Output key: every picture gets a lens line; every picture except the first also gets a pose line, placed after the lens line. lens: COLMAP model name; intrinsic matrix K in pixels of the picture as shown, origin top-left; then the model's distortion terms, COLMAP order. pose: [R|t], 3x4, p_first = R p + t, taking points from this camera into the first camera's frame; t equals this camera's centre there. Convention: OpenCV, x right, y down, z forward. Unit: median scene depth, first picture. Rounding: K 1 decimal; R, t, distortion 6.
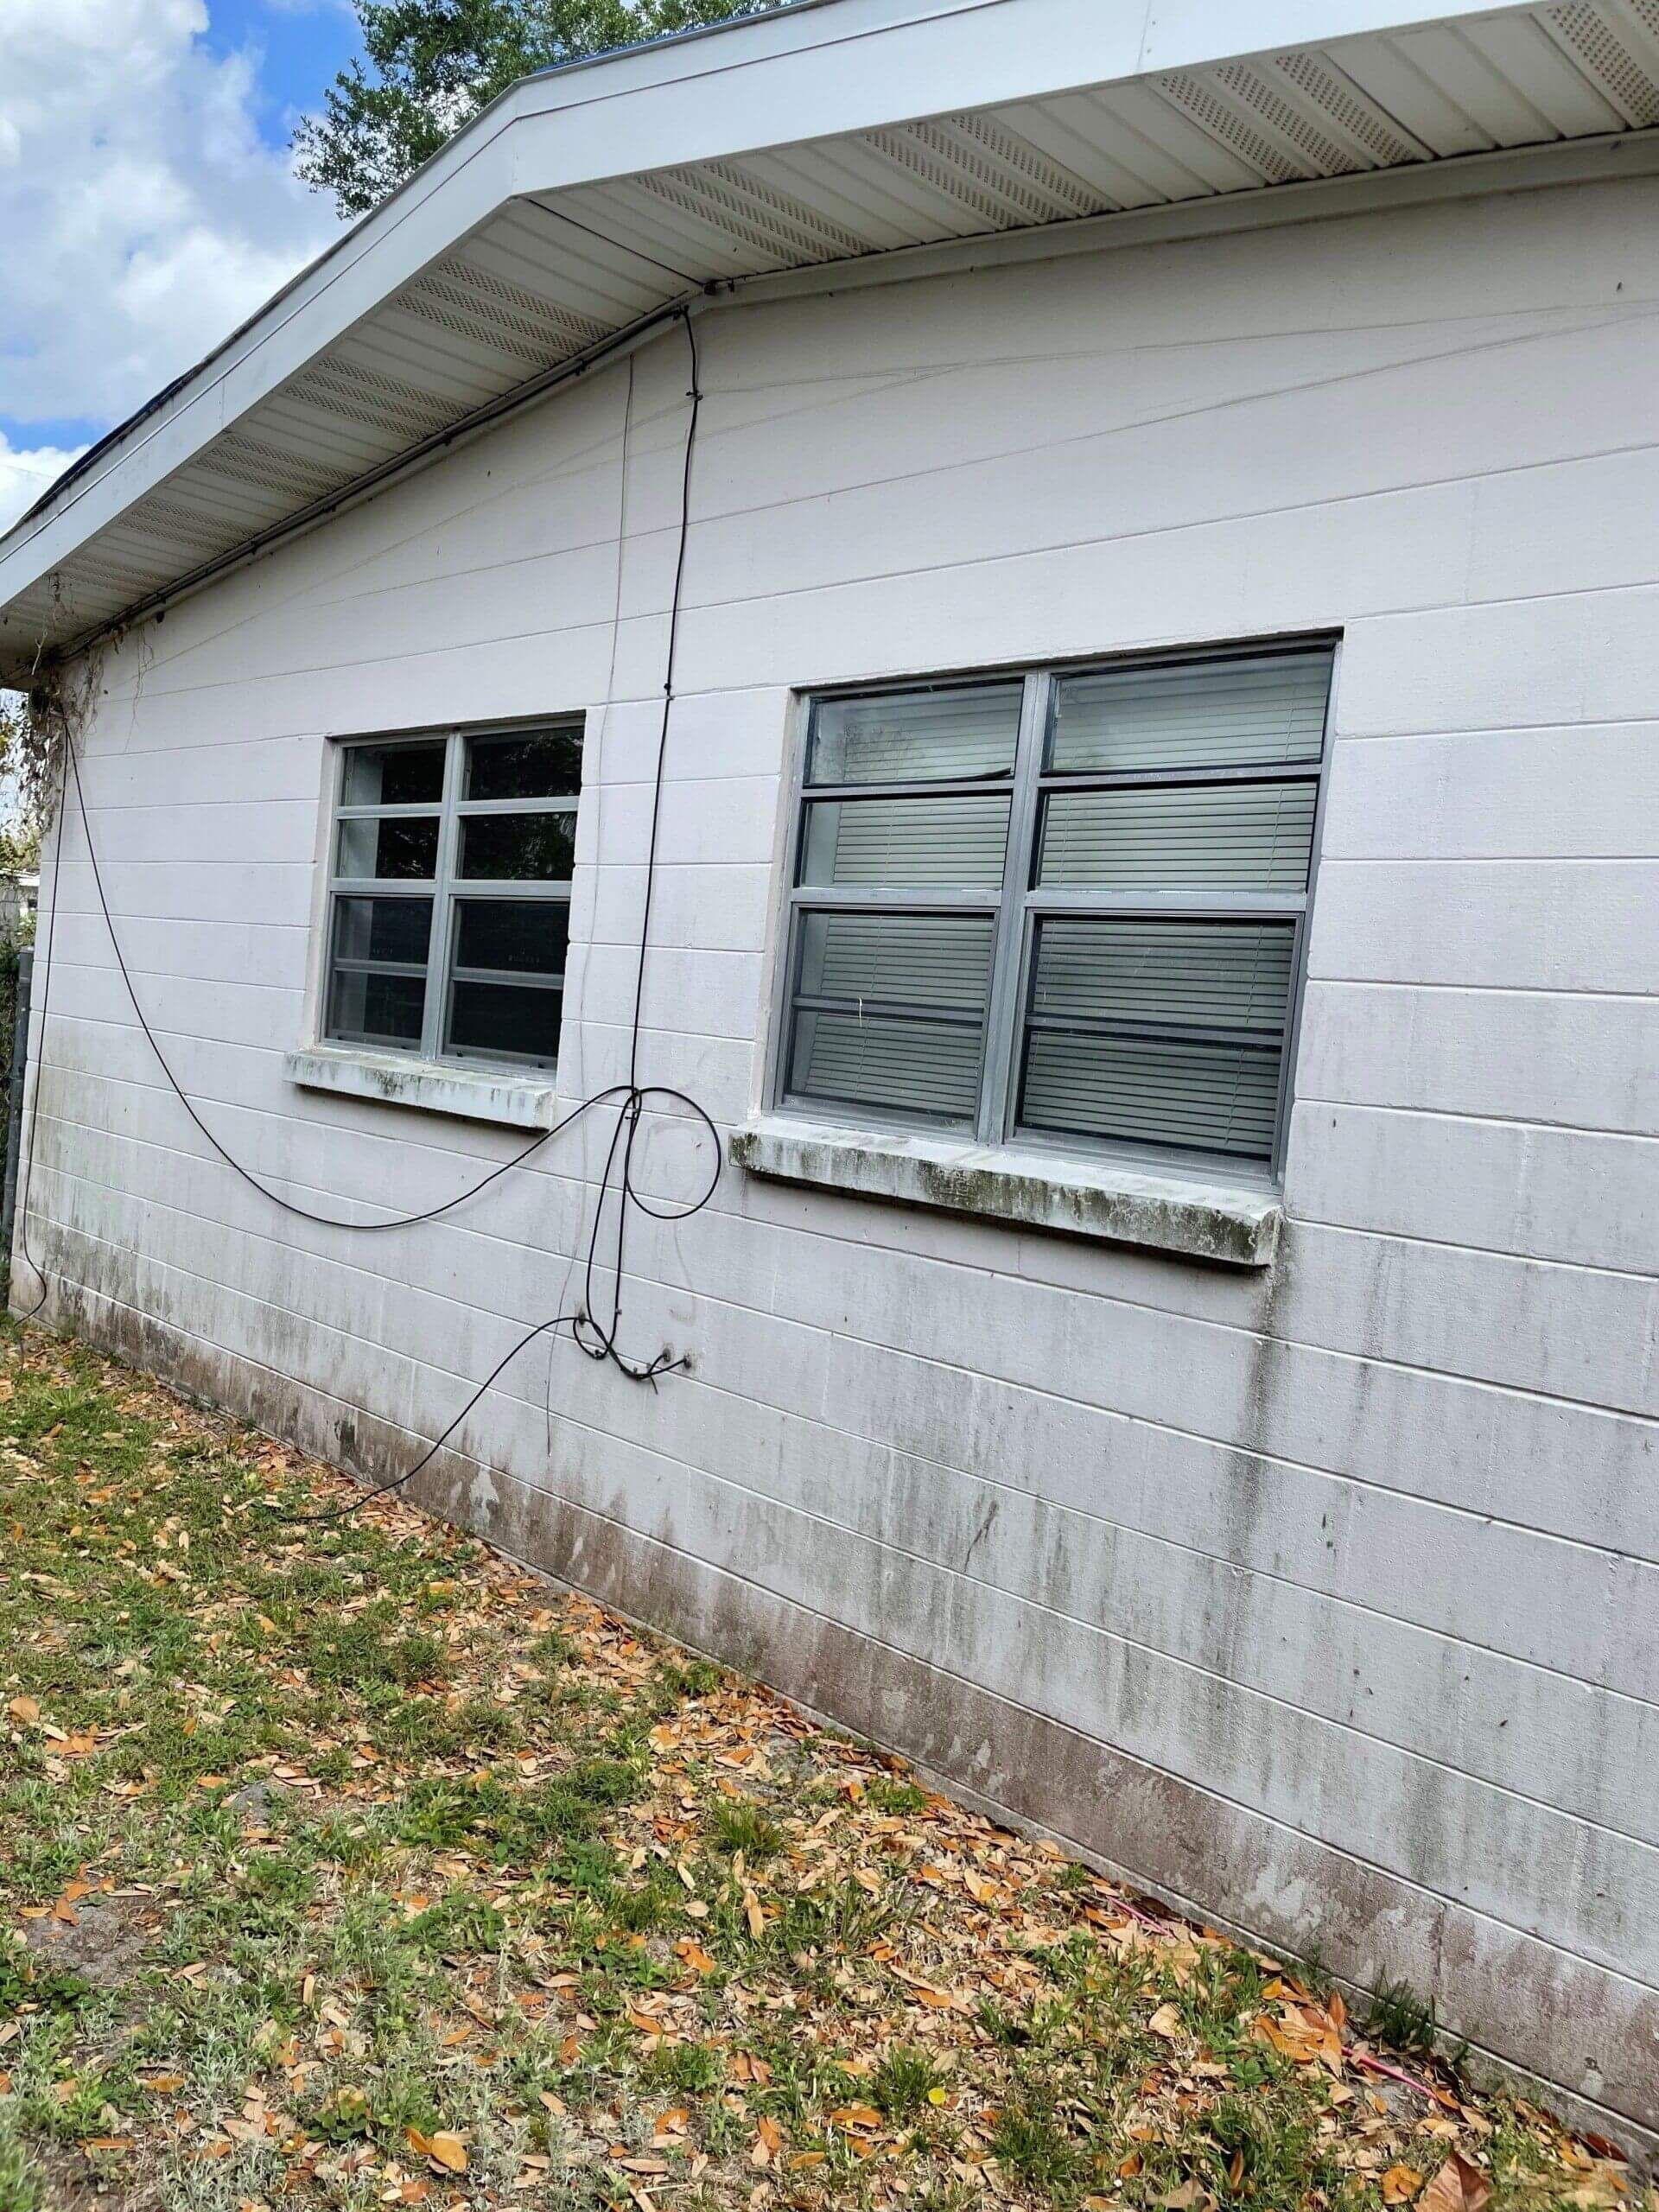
lens RADIAL K [[1710.4, 0, 830.2], [0, 1710.4, 1120.4], [0, 0, 1]] dist [0.045407, -0.083718]
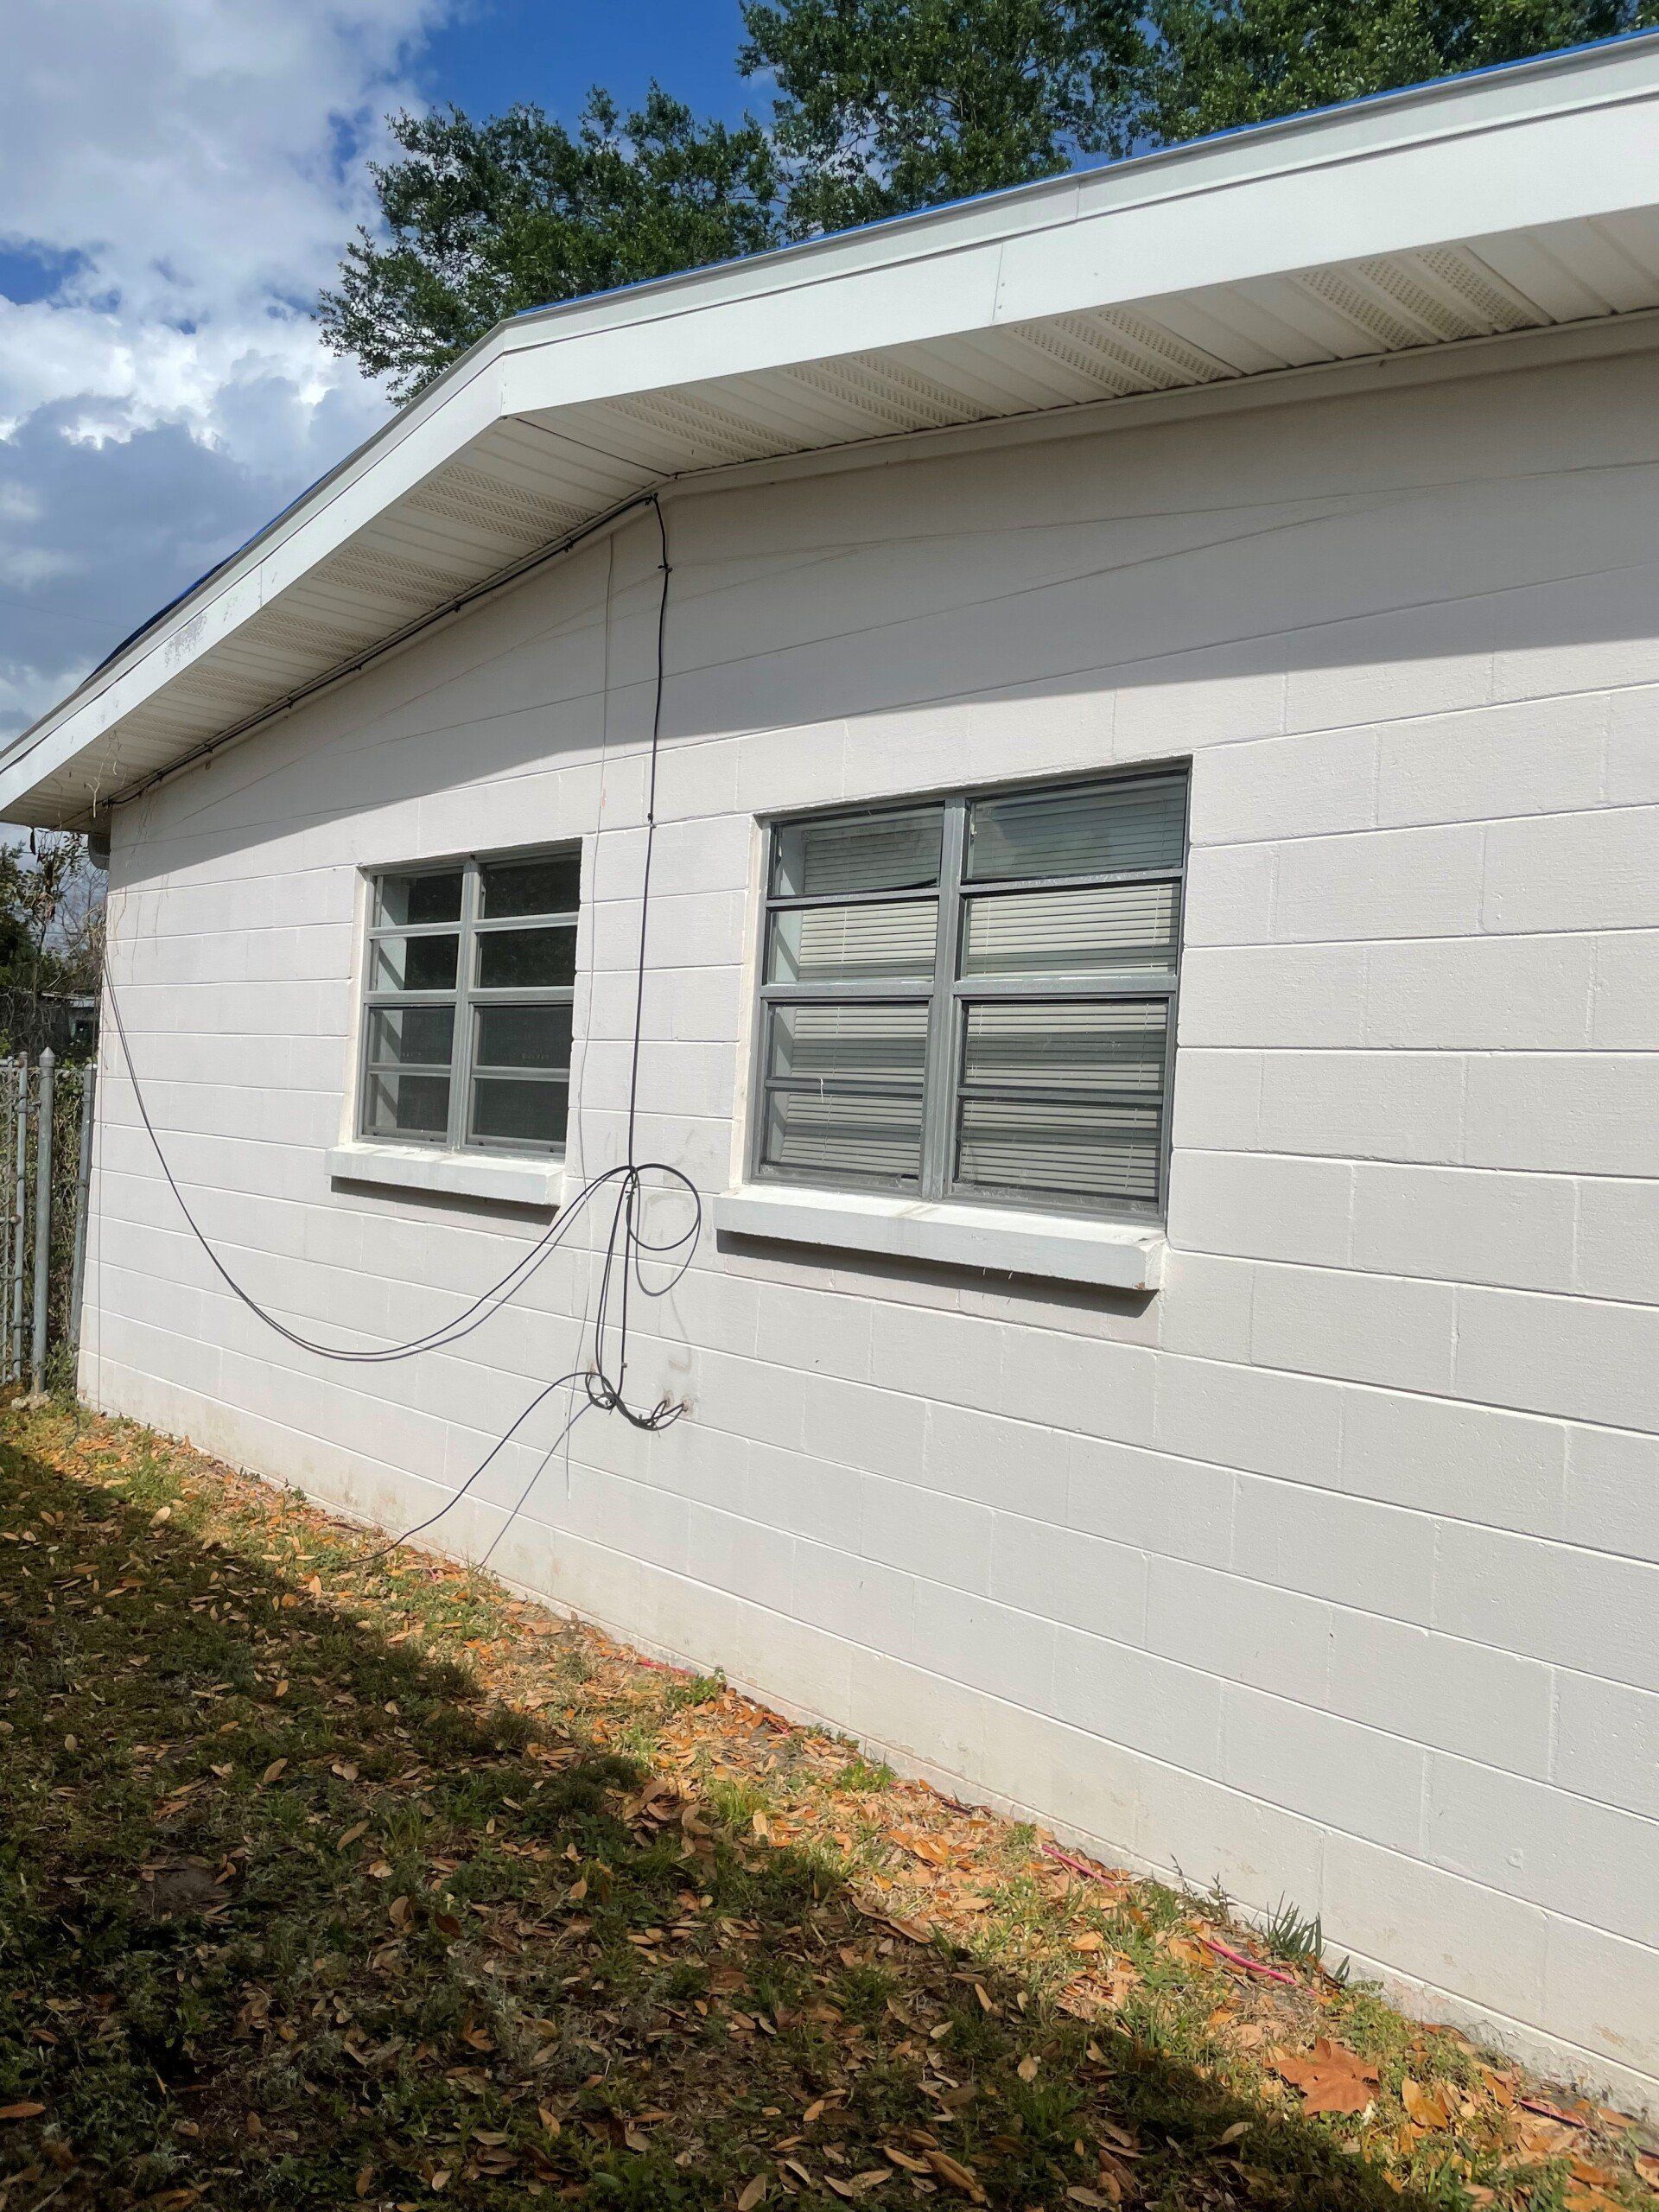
lens RADIAL K [[1710.4, 0, 833.7], [0, 1710.4, 1091.3], [0, 0, 1]] dist [0.045407, -0.083718]
pose [[0.999002, -0.040164, -0.019526, 0.041687], [0.038790, 0.997047, -0.066275, 0.011988], [0.022130, 0.065452, 0.997610, -0.128120]]
